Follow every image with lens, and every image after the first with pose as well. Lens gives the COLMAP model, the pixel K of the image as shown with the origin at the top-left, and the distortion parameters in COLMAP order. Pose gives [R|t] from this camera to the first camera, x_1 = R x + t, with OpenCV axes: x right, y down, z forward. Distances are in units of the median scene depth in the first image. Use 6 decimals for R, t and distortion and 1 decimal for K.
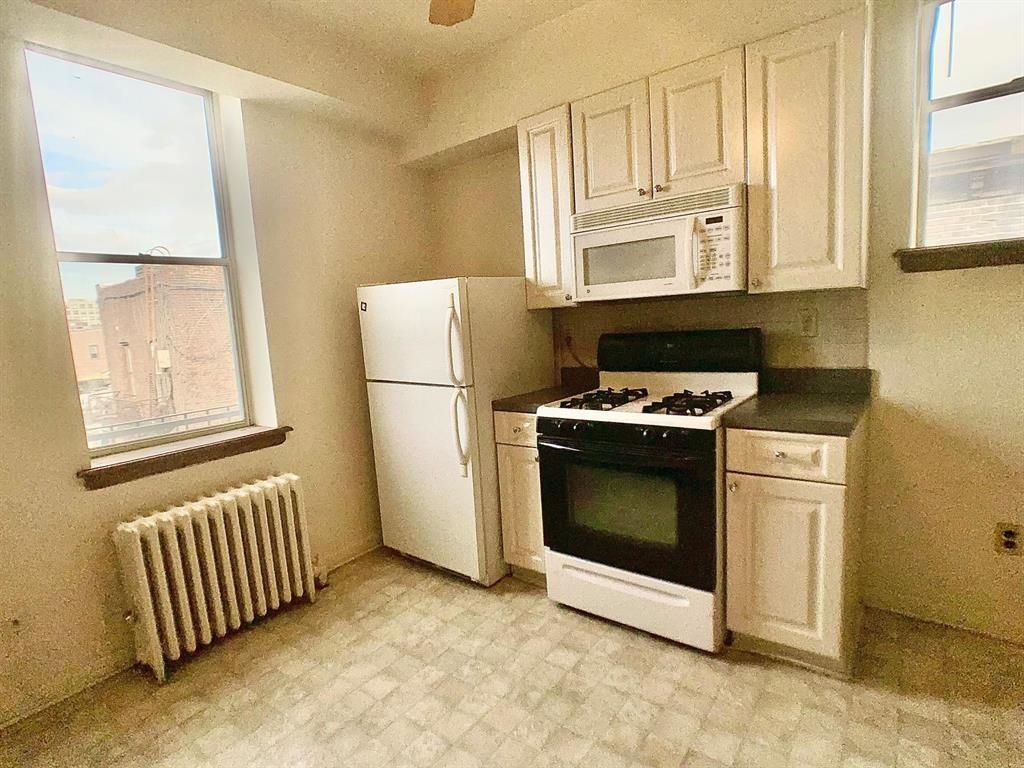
lens RADIAL K [[542.2, 0, 511.3], [0, 542.2, 399.0], [0, 0, 1]] dist [-0.038253, 0.004789]
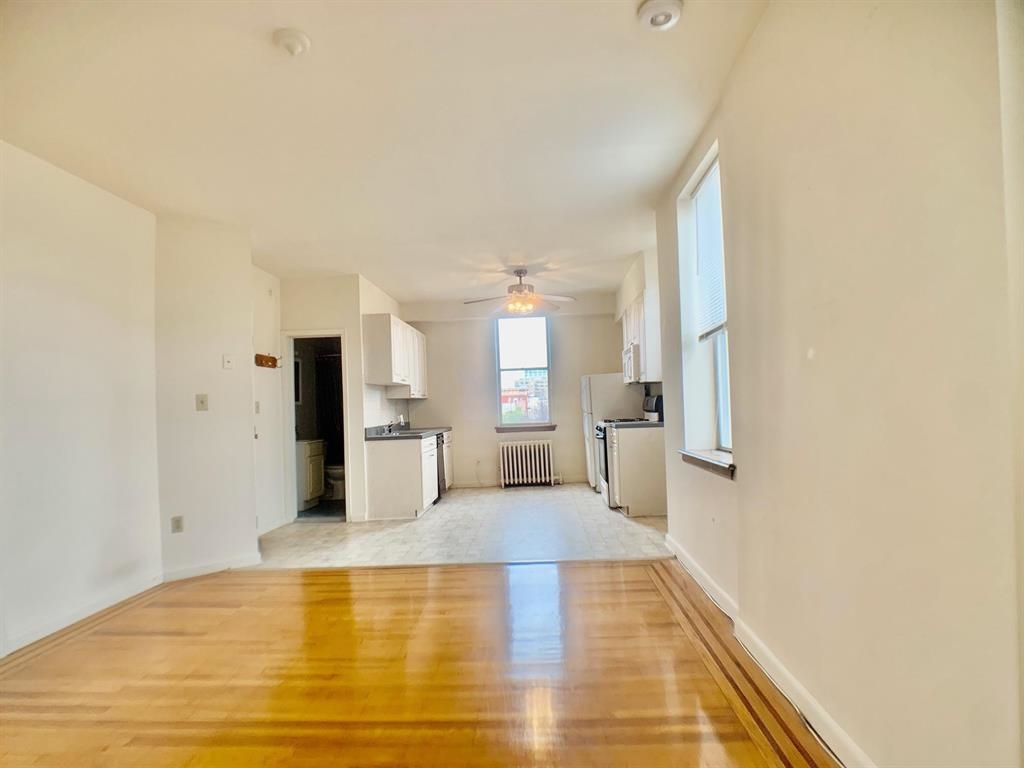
lens RADIAL K [[542.2, 0, 506.3], [0, 542.2, 390.8], [0, 0, 1]] dist [-0.038253, 0.004789]
pose [[0.563728, 0.022919, -0.825643, 2.026272], [-0.119204, 0.991407, -0.053869, 0.066598], [0.817314, 0.128787, 0.561616, -0.959076]]
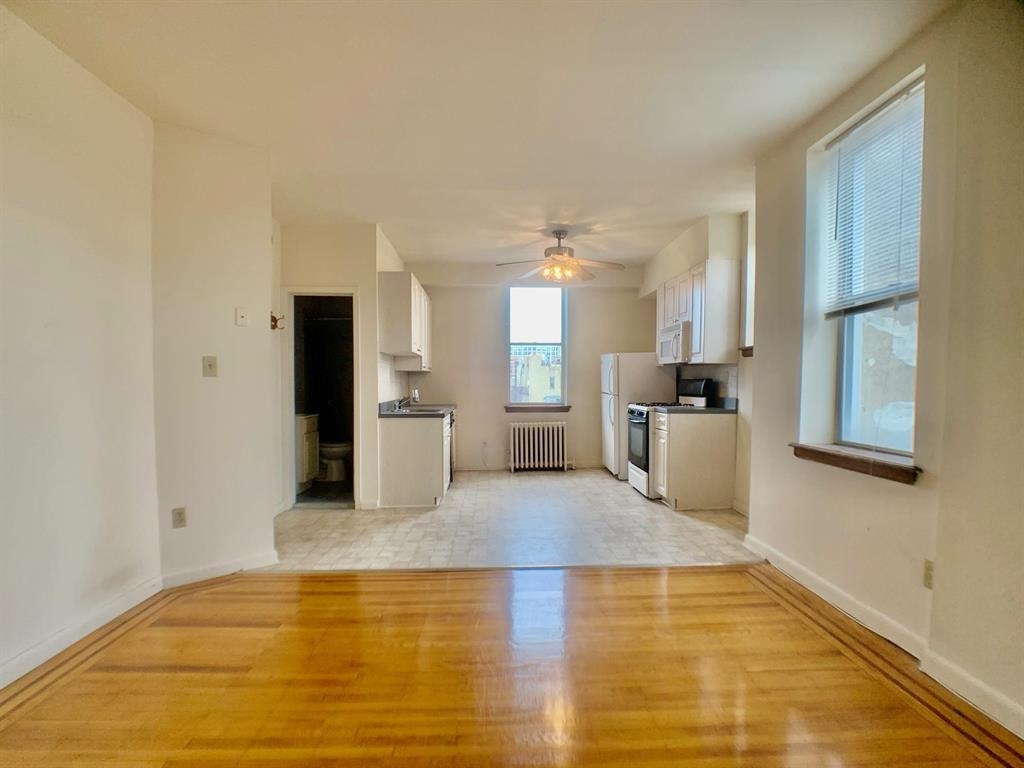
lens RADIAL K [[542.2, 0, 501.8], [0, 542.2, 407.6], [0, 0, 1]] dist [-0.038253, 0.004789]
pose [[0.627451, 0.101996, -0.771947, 1.606881], [-0.153421, 0.988144, 0.005858, 0.107913], [0.763392, 0.114758, 0.635660, -1.070308]]
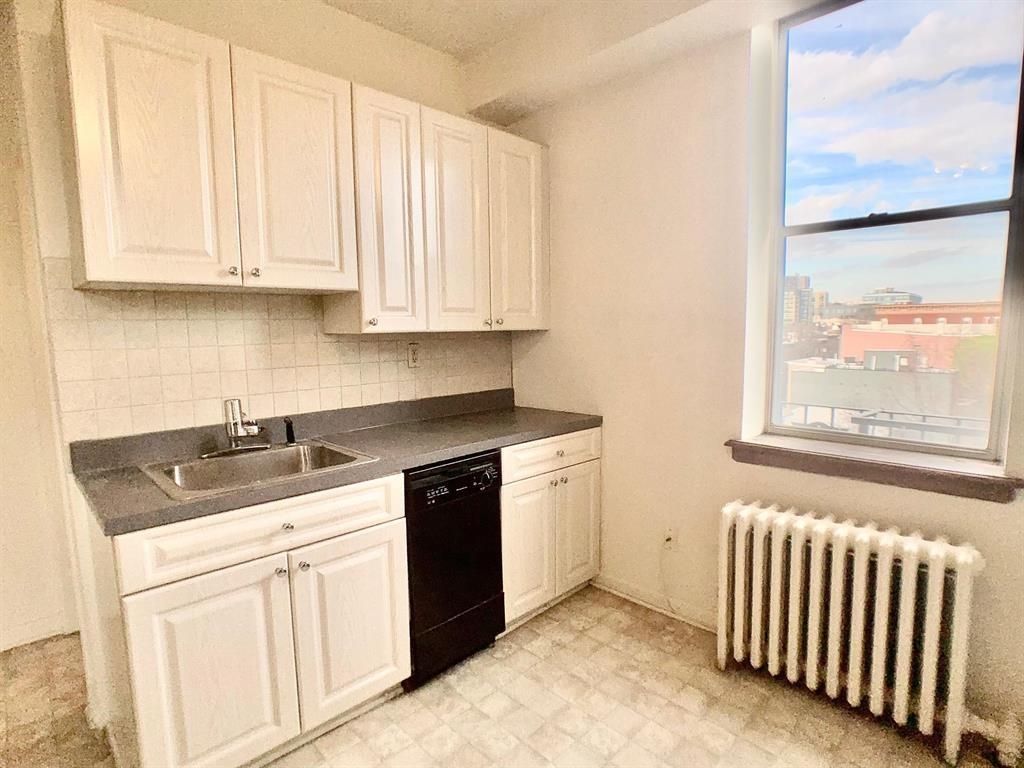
lens RADIAL K [[542.2, 0, 502.8], [0, 542.2, 387.6], [0, 0, 1]] dist [-0.038253, 0.004789]
pose [[-0.143575, 0.173395, -0.974331, 0.233357], [-0.124039, 0.973614, 0.191546, -0.095012], [0.981835, 0.148356, -0.118279, 0.553390]]
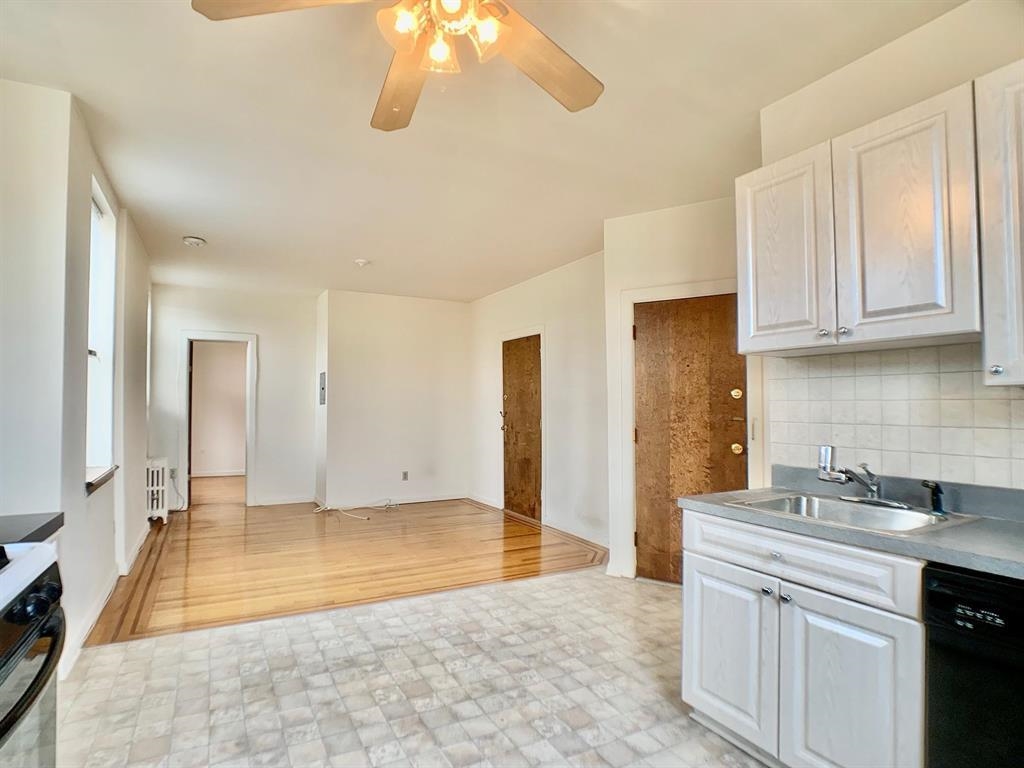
lens RADIAL K [[542.2, 0, 514.5], [0, 542.2, 387.4], [0, 0, 1]] dist [-0.038253, 0.004789]
pose [[-0.921097, 0.072807, 0.382465, -0.222396], [0.111284, 0.990609, 0.079434, -0.099624], [-0.373090, 0.115729, -0.920549, 0.958531]]
